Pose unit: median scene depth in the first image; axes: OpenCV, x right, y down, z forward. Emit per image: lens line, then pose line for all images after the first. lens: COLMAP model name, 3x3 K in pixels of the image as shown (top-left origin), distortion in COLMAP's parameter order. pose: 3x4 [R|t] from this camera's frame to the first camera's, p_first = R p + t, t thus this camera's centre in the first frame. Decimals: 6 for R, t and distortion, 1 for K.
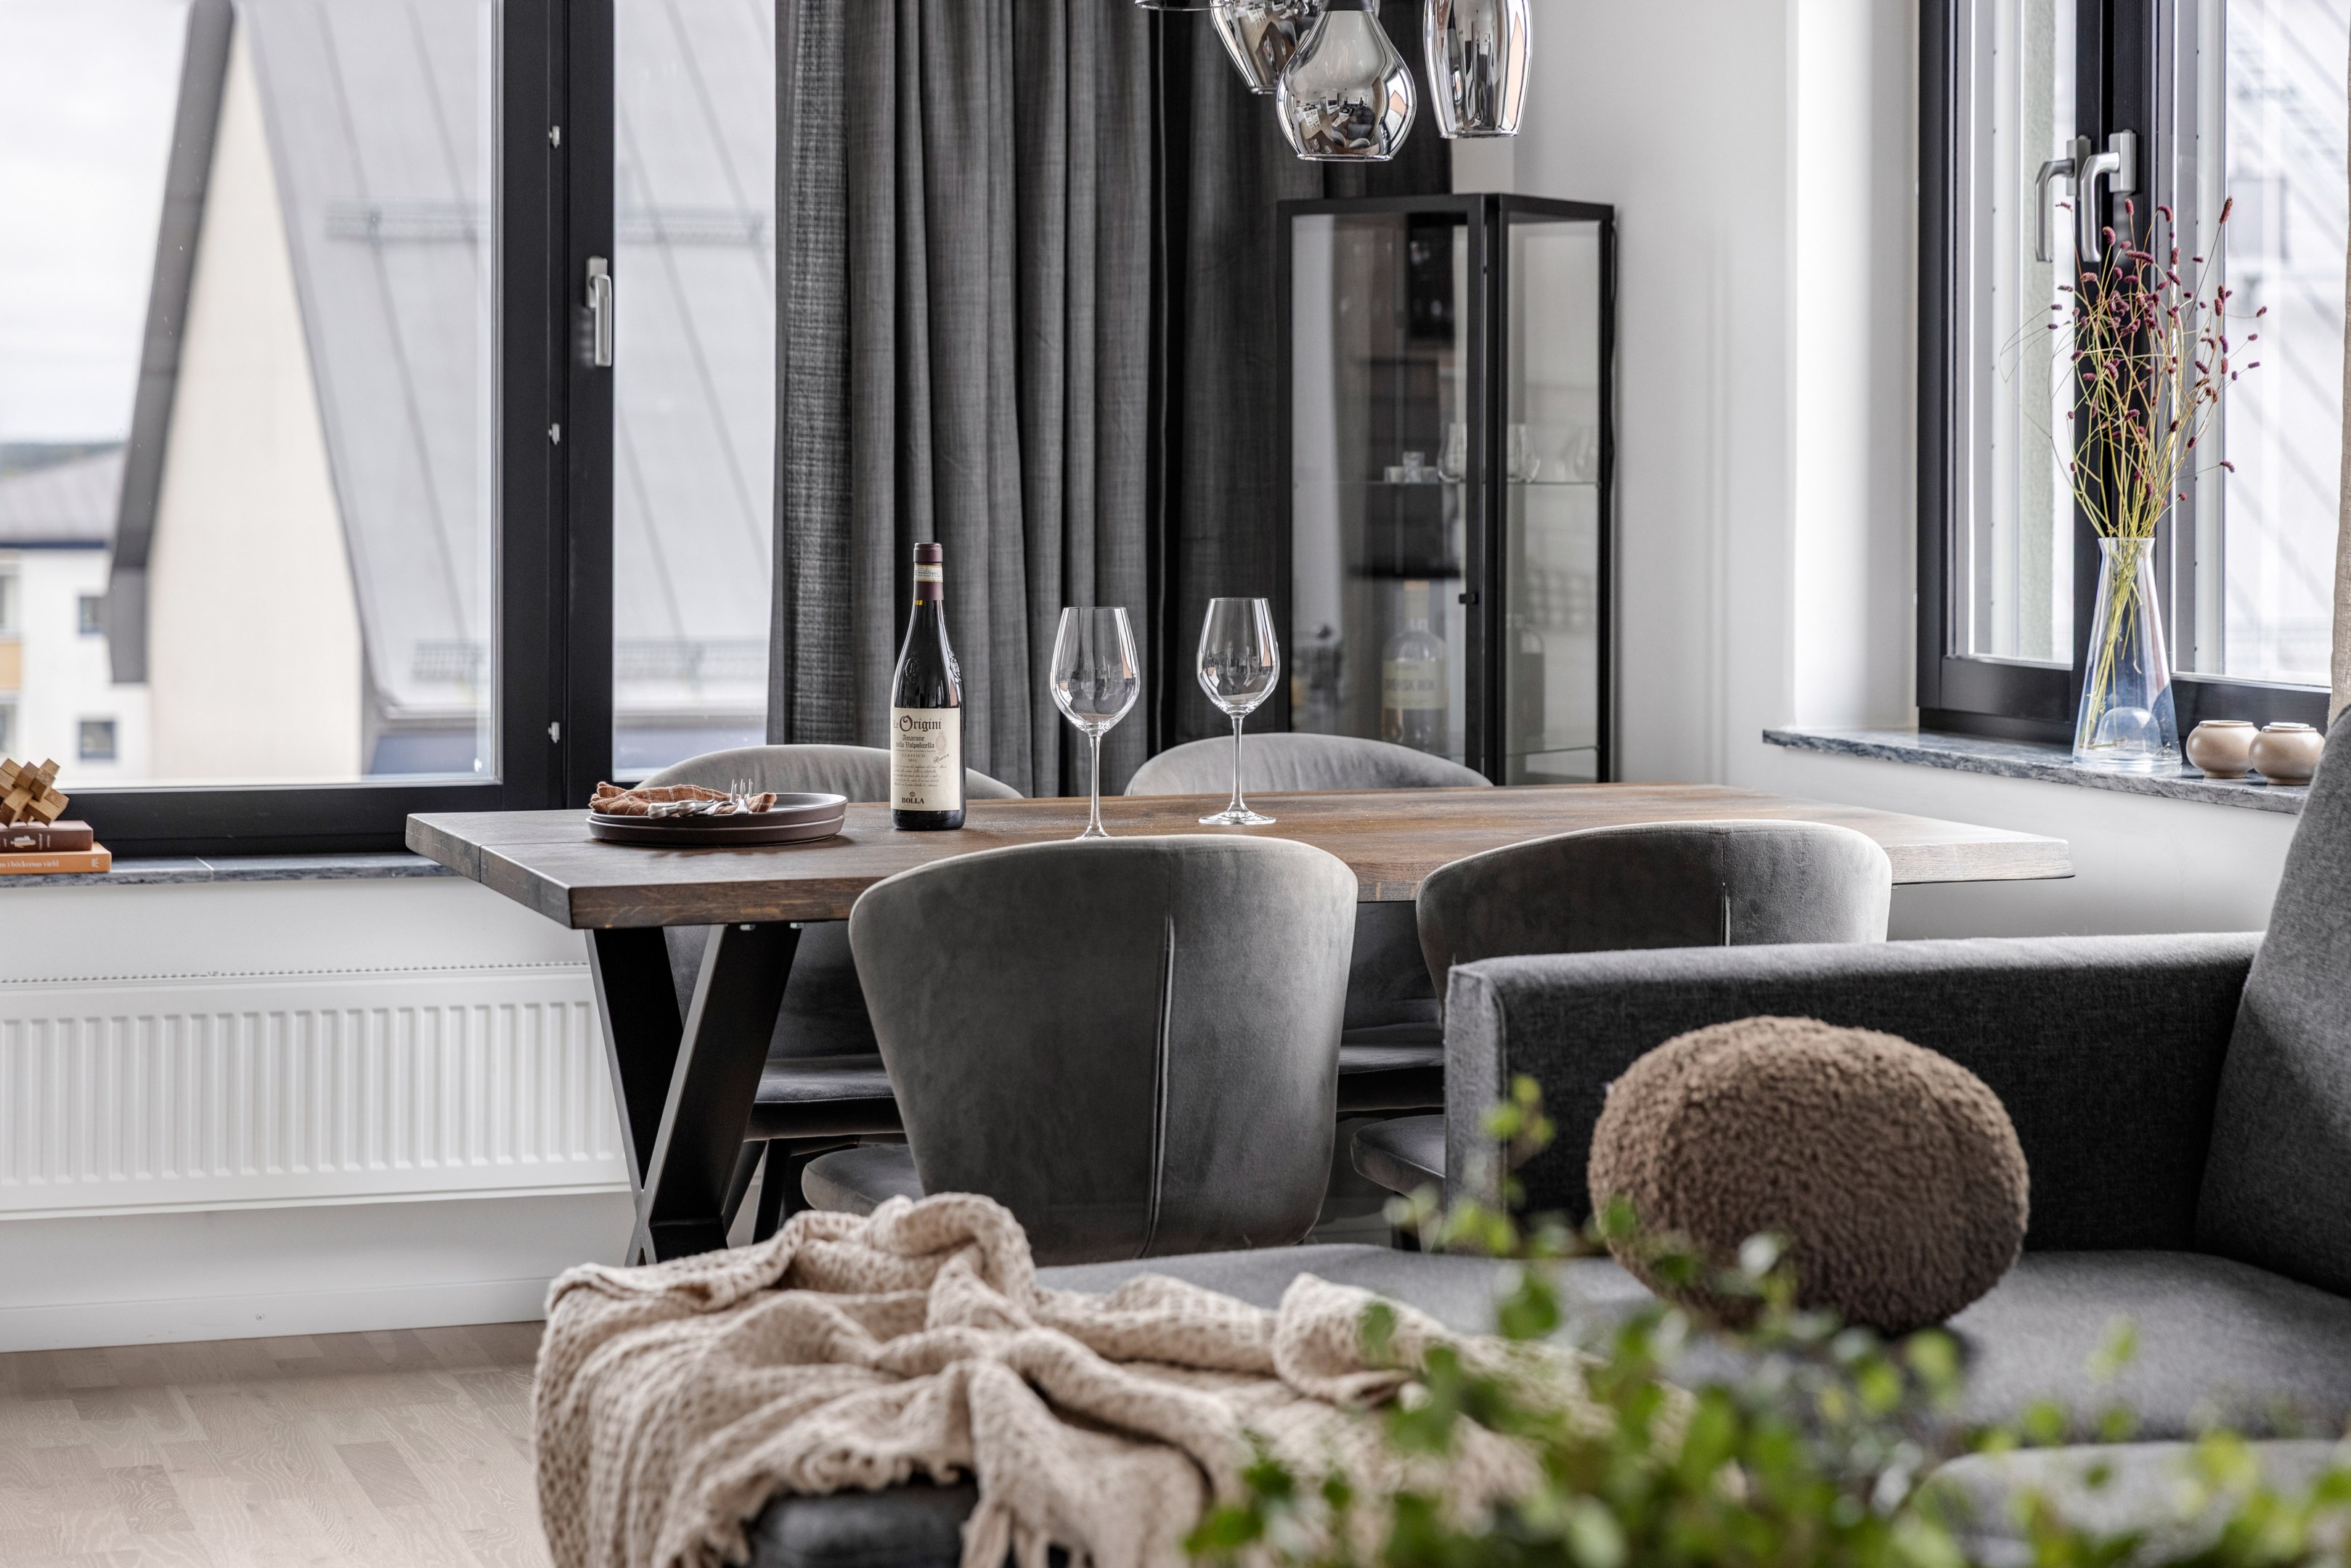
lens RADIAL K [[4657.4, 0, 1301.4], [0, 4657.4, 505.1], [0, 0, 1]] dist [0.002518, 0.020730]
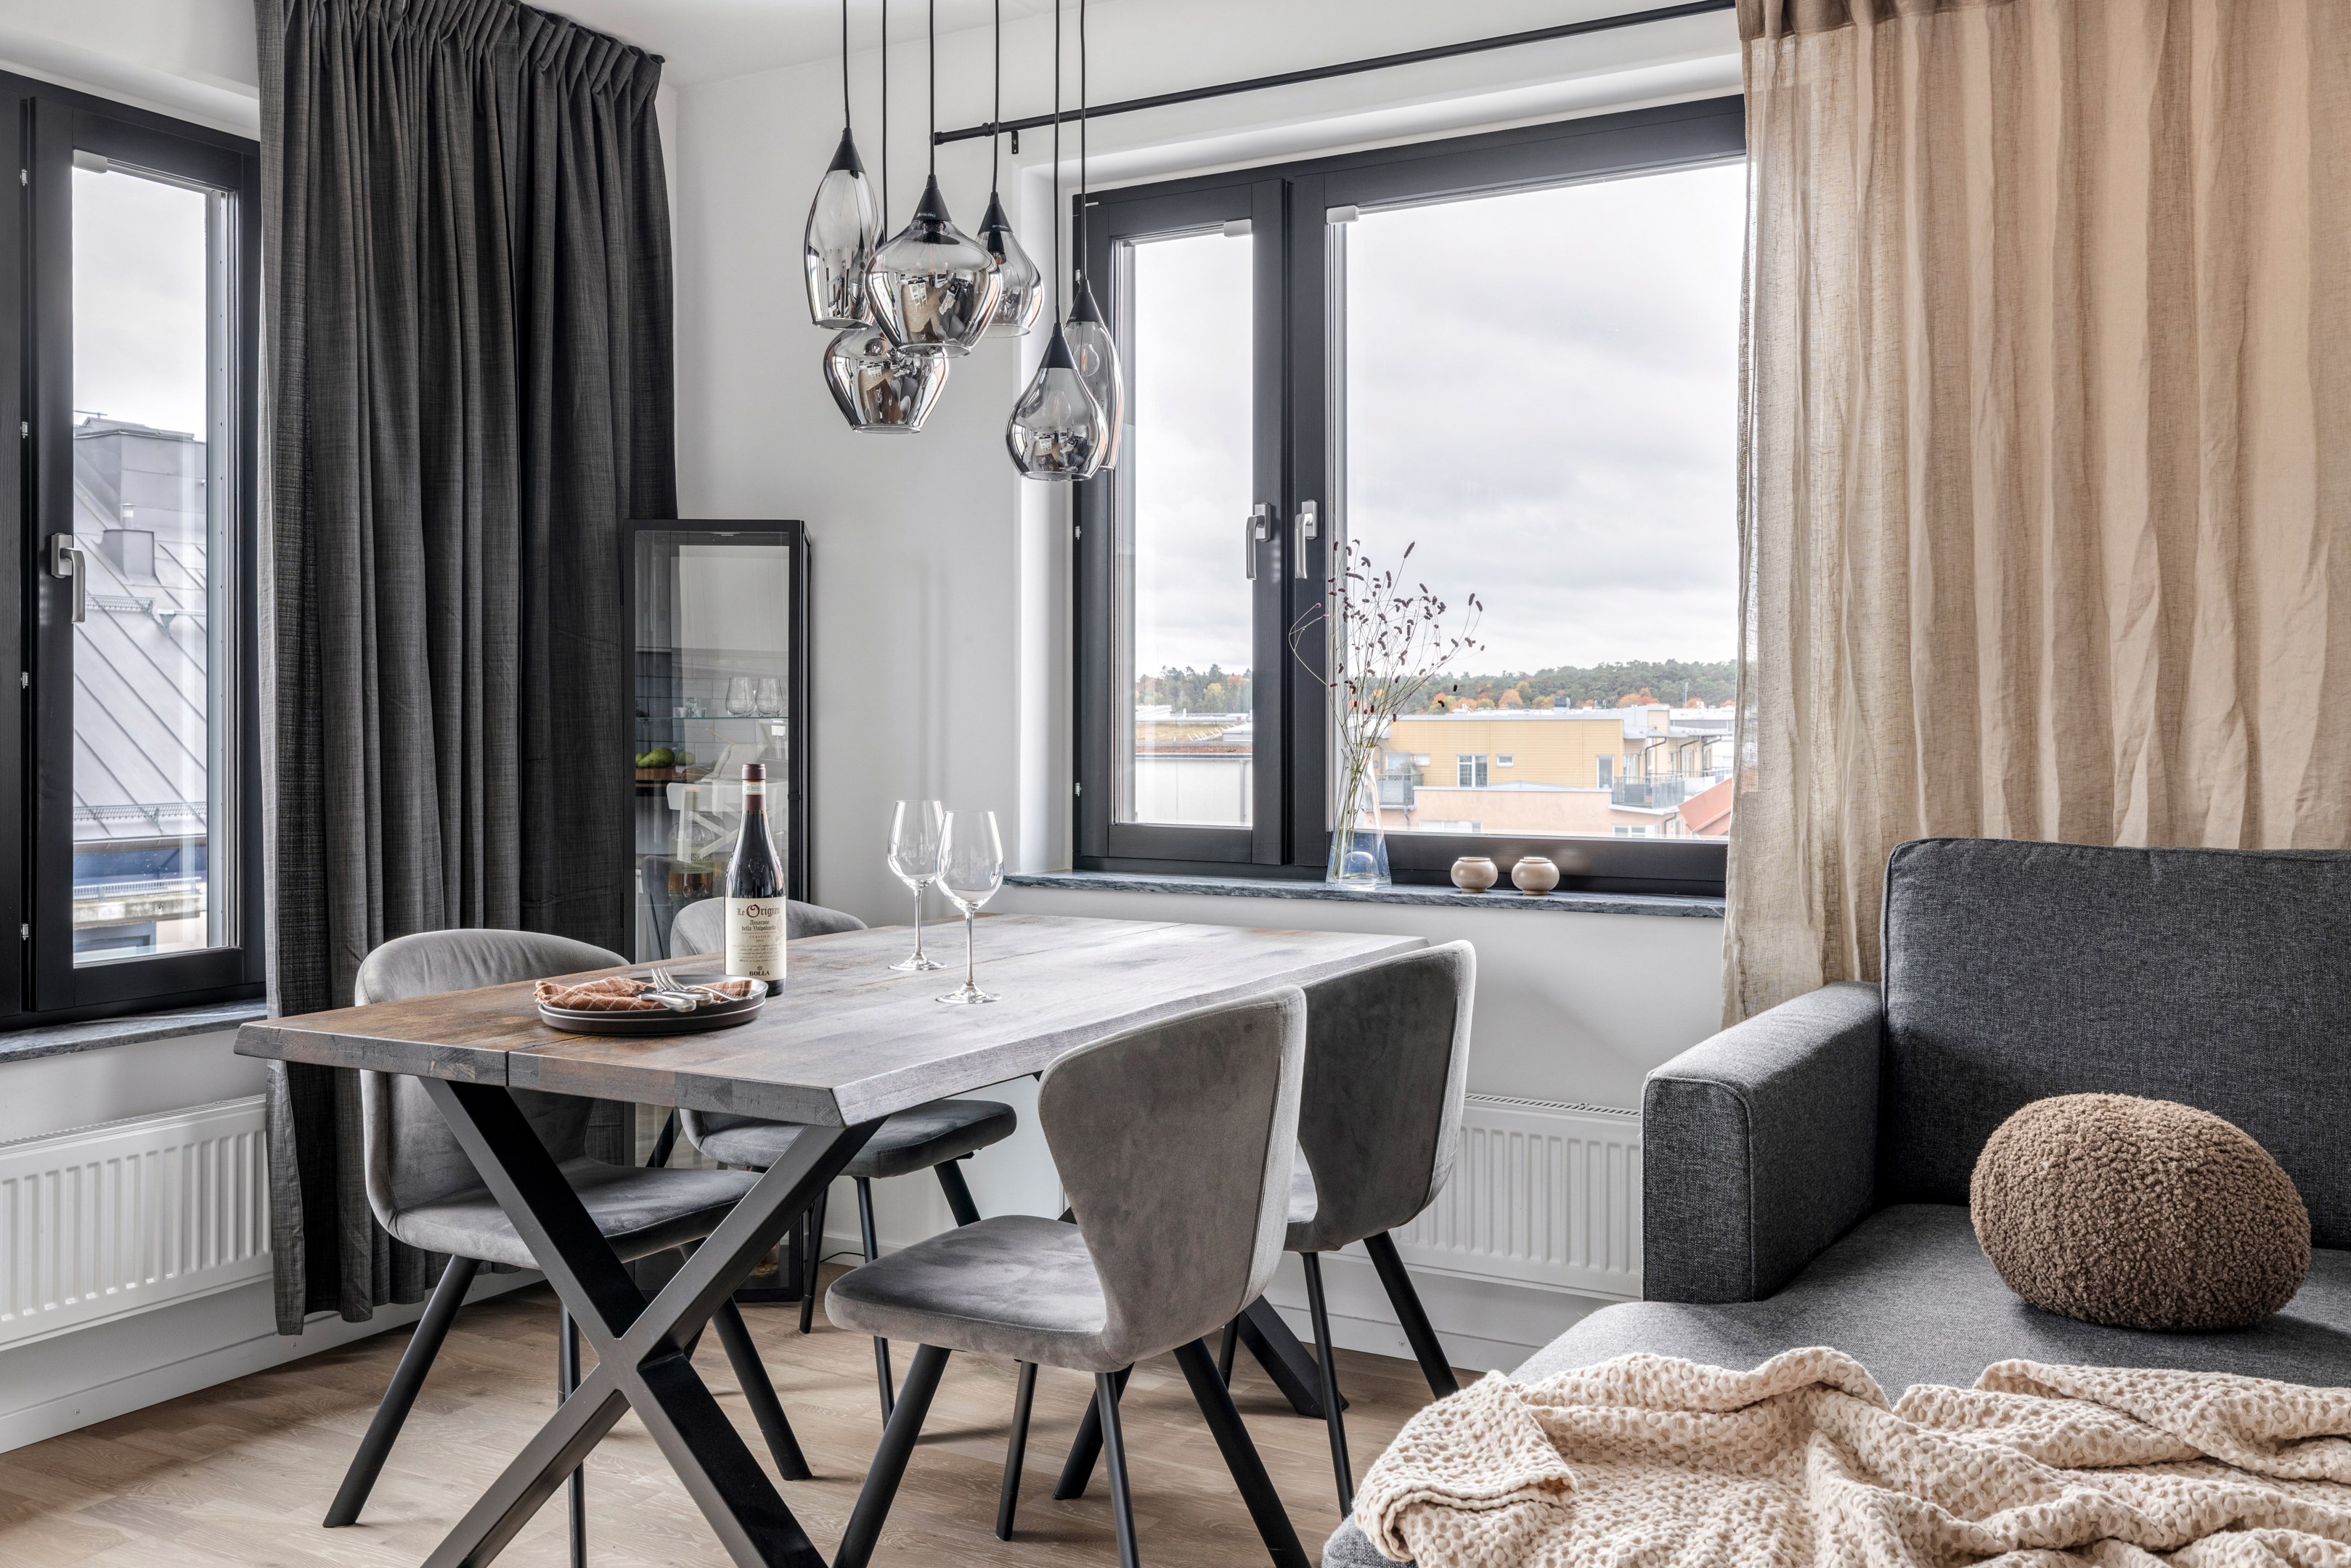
lens RADIAL K [[2056.2, 0, 1142.3], [0, 2056.2, 714.3], [0, 0, 1]] dist [0.001224, 0.003618]
pose [[0.751971, -0.002434, 0.659192, -0.371101], [0.009458, 0.999930, -0.007098, -0.000099], [-0.659129, 0.011572, 0.751941, 0.531967]]
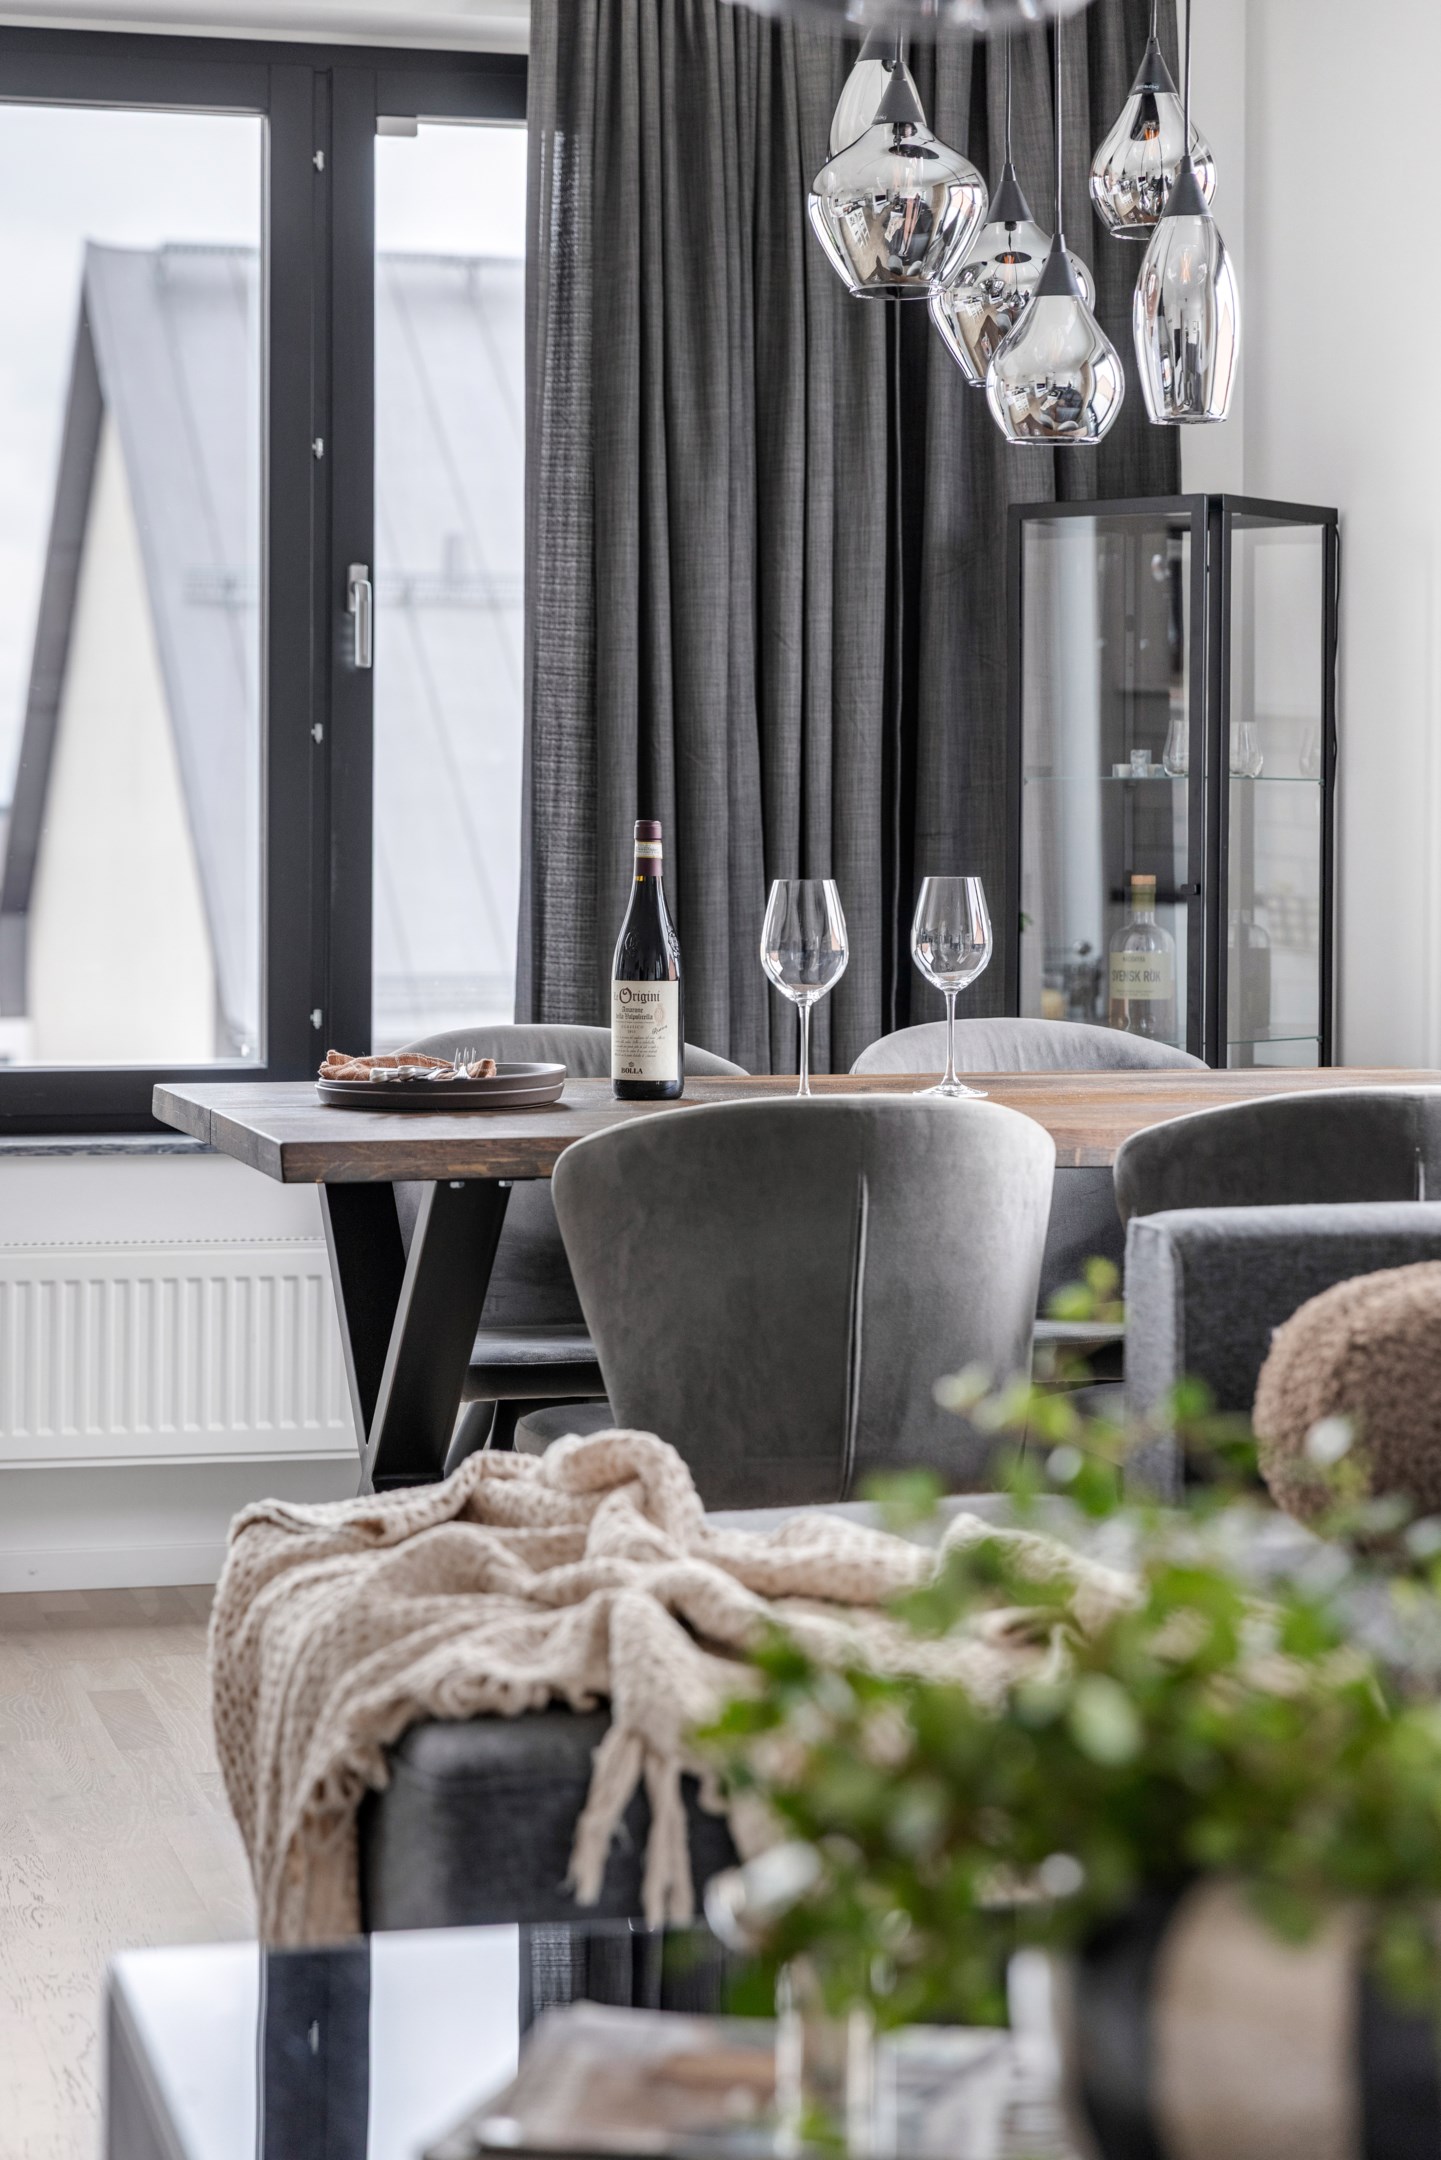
lens RADIAL K [[4311.6, 0, 787.1], [0, 4311.6, 894.1], [0, 0, 1]] dist [0.008818, 0.122193]
pose [[0.997156, 0.003056, -0.075303, 0.022586], [-0.002664, 0.999982, 0.005317, 0.019647], [0.075318, -0.005101, 0.997147, 0.055169]]
